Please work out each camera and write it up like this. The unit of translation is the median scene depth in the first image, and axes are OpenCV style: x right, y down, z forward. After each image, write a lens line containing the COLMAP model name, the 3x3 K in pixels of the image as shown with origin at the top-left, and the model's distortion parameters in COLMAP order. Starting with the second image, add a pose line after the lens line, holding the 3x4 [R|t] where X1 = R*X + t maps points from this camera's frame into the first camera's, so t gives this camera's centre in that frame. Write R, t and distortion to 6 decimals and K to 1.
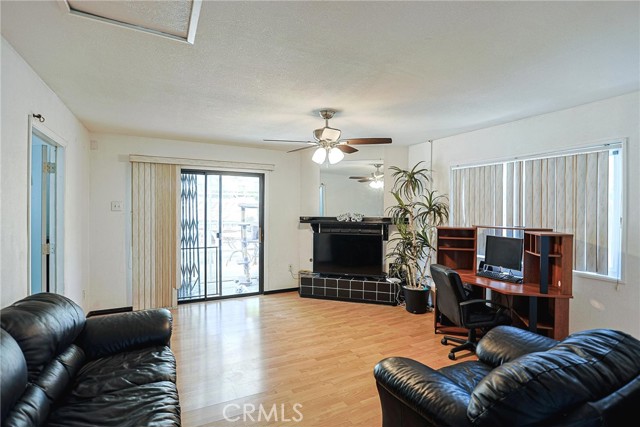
lens RADIAL K [[313.2, 0, 318.5], [0, 313.2, 208.8], [0, 0, 1]] dist [-0.023306, 0.003419]
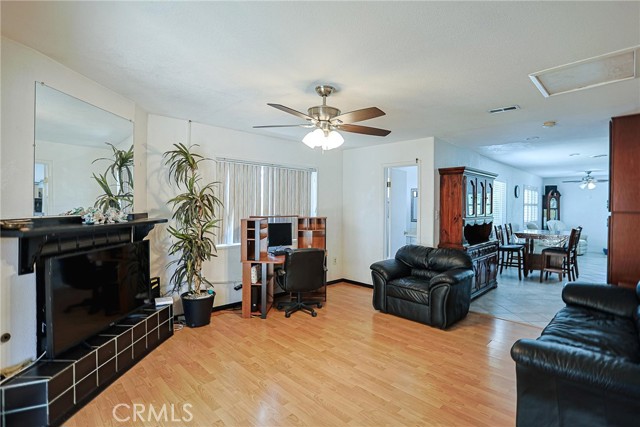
lens RADIAL K [[313.2, 0, 323.3], [0, 313.2, 209.2], [0, 0, 1]] dist [-0.023306, 0.003419]
pose [[-0.295069, -0.017037, 0.955324, -0.712479], [-0.004246, 0.999855, 0.016520, 0.008178], [-0.955466, 0.000818, -0.295098, 1.142872]]
